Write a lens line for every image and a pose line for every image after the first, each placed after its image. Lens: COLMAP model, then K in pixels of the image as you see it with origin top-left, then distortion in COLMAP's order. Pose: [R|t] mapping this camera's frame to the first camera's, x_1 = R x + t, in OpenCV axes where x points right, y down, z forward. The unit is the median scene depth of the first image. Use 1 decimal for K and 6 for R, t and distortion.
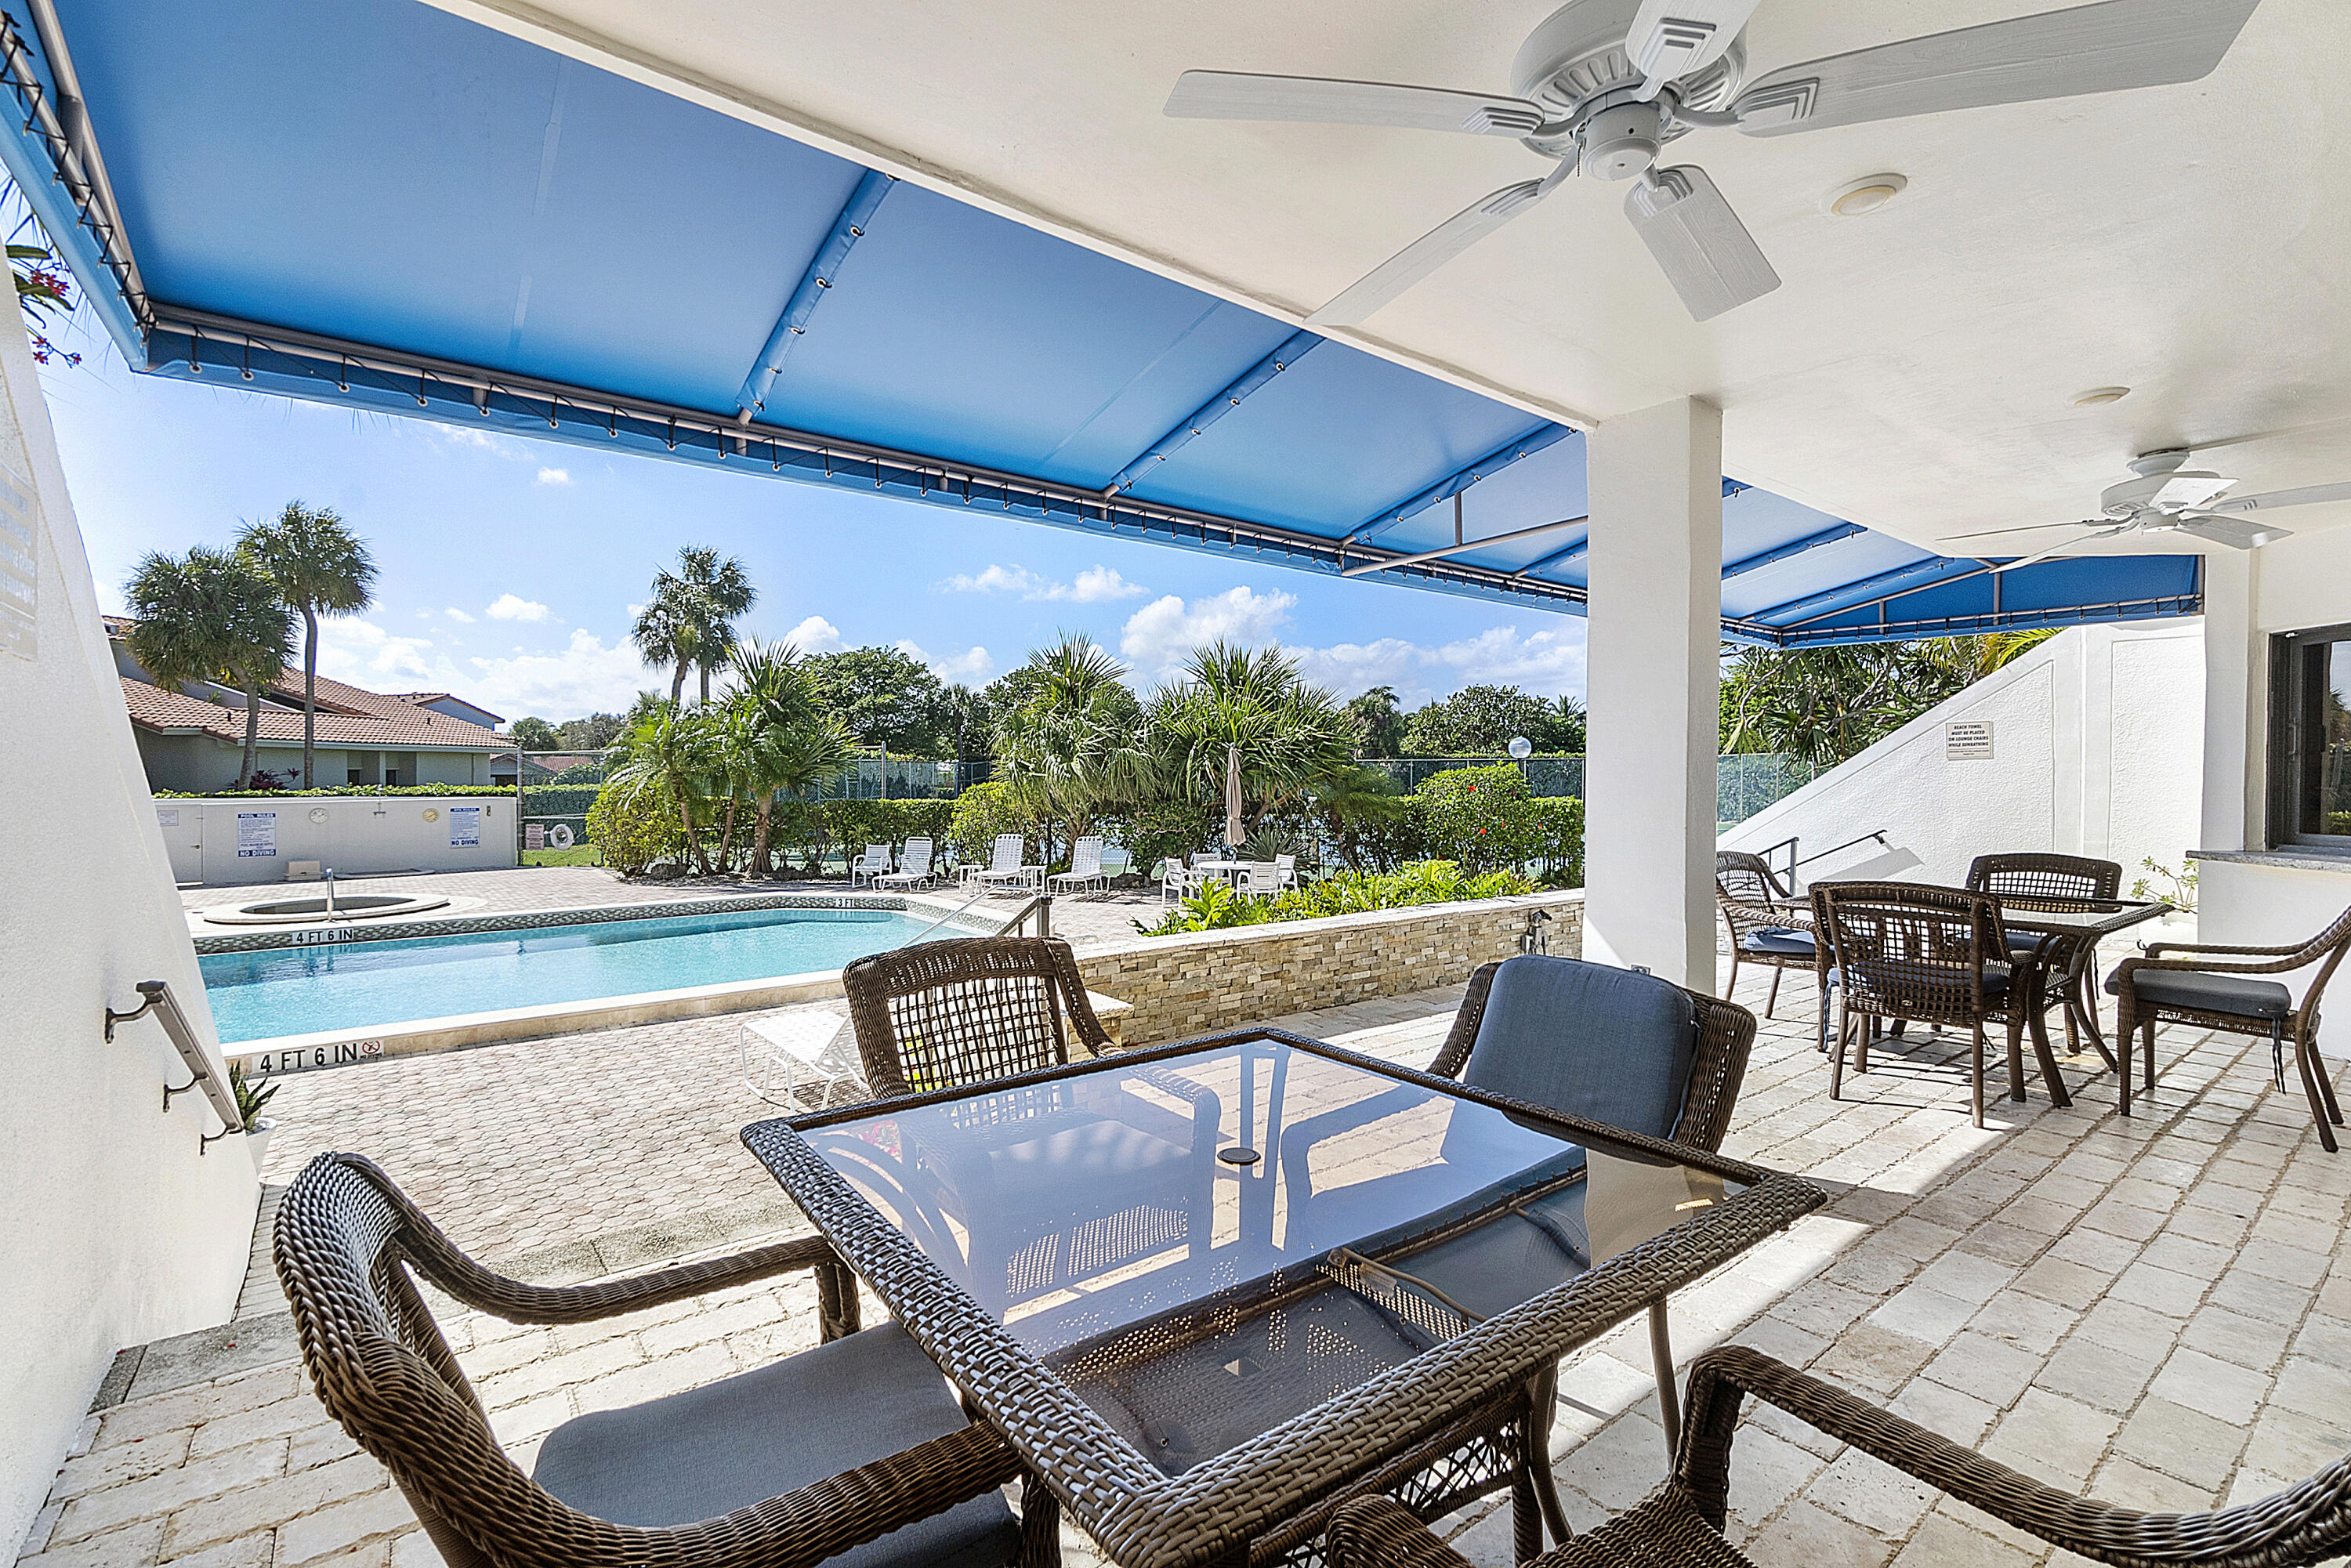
lens RADIAL K [[1025.0, 0, 1159.3], [0, 1025.0, 781.8], [0, 0, 1]] dist [-0.001538, -0.000530]
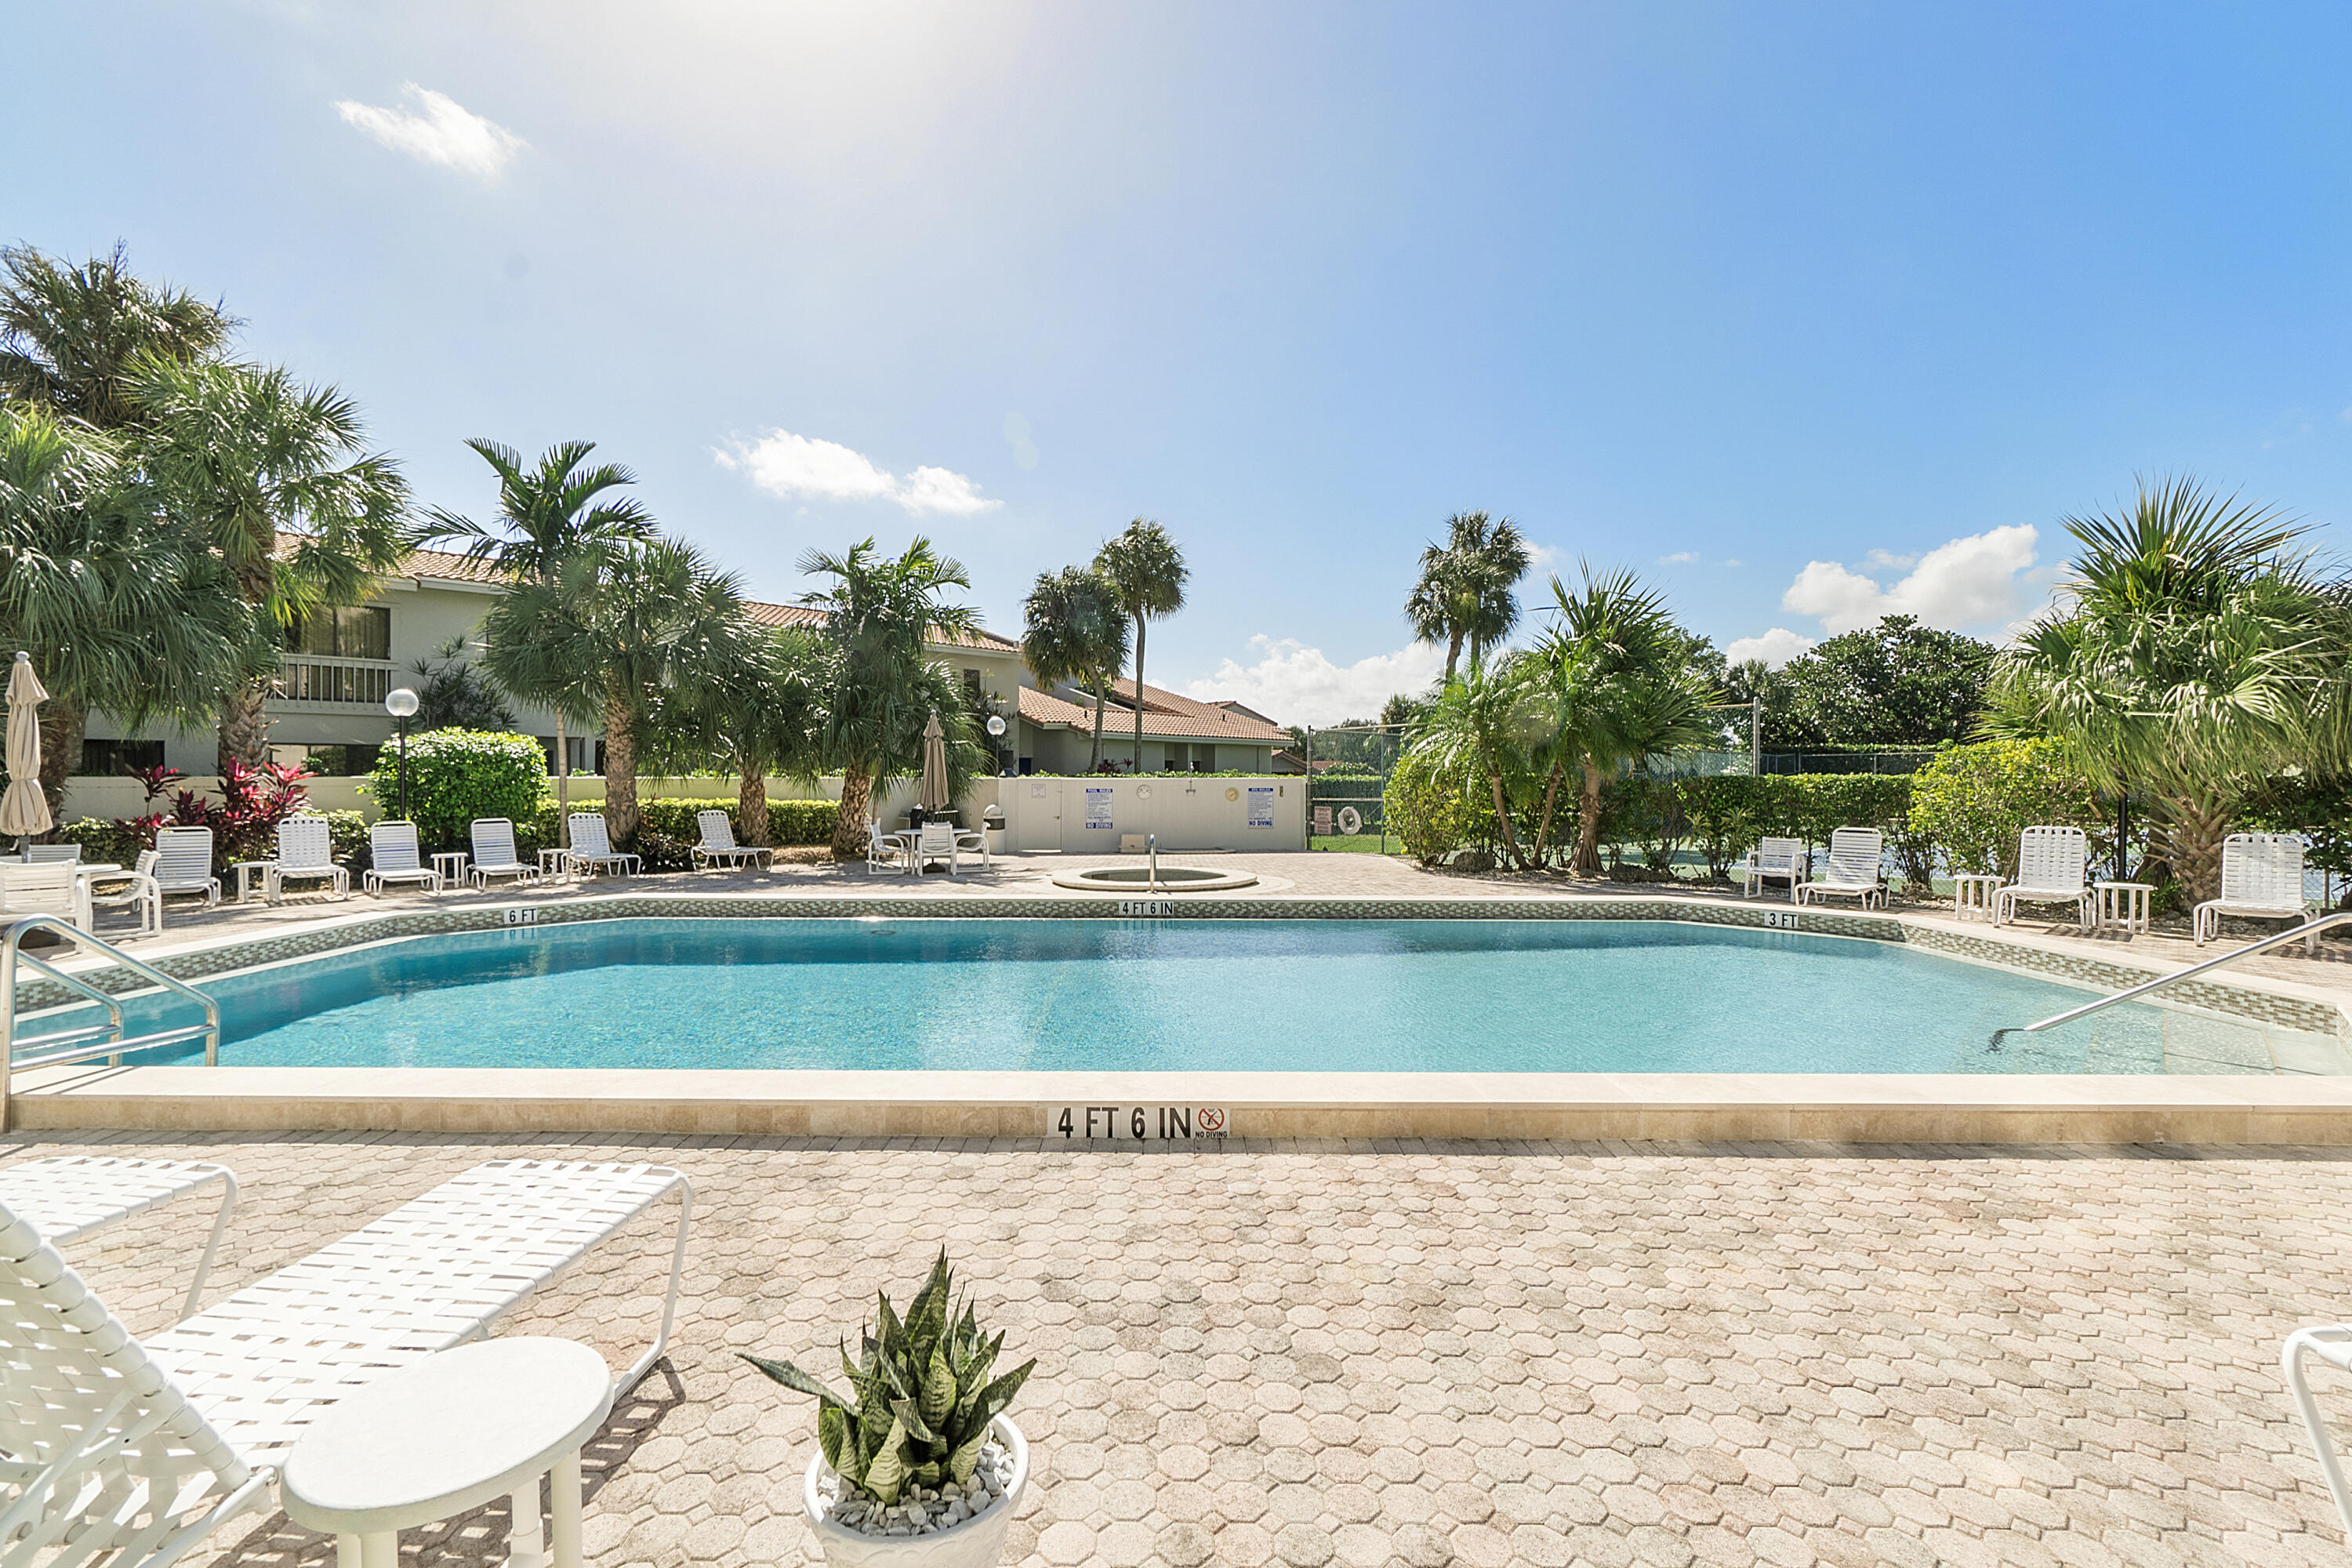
lens RADIAL K [[1025.5, 0, 1159.8], [0, 1025.5, 781.8], [0, 0, 1]] dist [-0.001538, -0.000530]
pose [[0.781781, 0.001719, -0.623551, -0.166221], [-0.007279, 0.999953, -0.006369, 0.030642], [0.623511, 0.009518, 0.781757, 0.204218]]
